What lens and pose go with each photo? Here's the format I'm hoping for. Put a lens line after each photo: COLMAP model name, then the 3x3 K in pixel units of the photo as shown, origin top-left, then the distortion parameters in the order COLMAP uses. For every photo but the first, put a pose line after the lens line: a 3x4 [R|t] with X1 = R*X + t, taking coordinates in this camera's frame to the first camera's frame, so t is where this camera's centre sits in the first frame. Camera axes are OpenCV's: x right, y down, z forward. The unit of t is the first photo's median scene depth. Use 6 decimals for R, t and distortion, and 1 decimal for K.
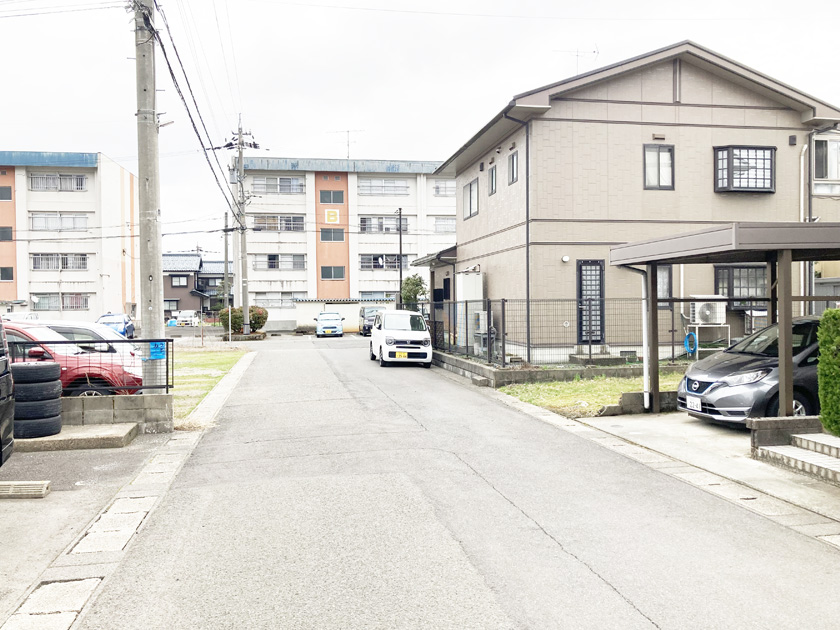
lens RADIAL K [[686.9, 0, 418.2], [0, 686.9, 315.7], [0, 0, 1]] dist [0.003239, -0.015189]
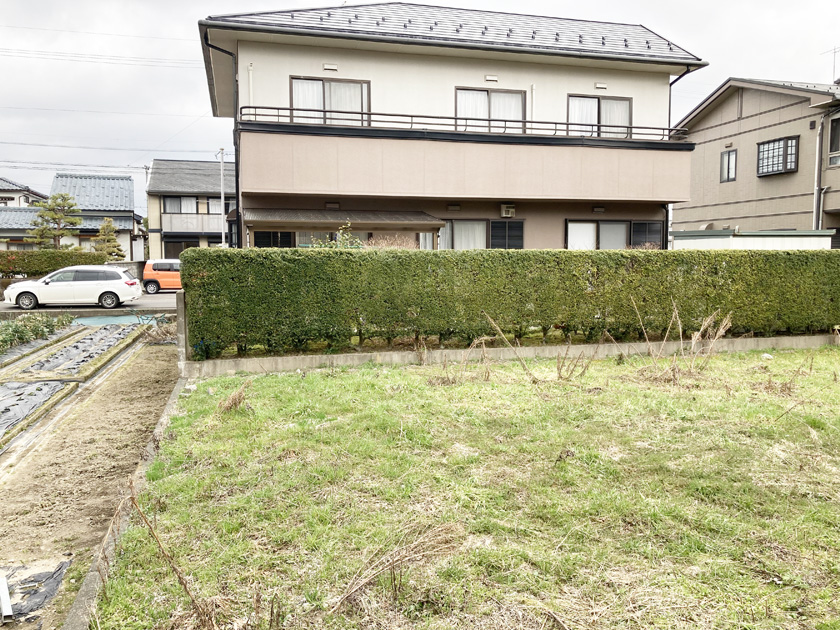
lens RADIAL K [[686.9, 0, 421.4], [0, 686.9, 311.6], [0, 0, 1]] dist [0.003239, -0.015189]
pose [[0.070080, 0.091312, -0.993353, 1.756175], [-0.020805, 0.995719, 0.090062, -0.025465], [0.997324, 0.014355, 0.071680, 0.242887]]
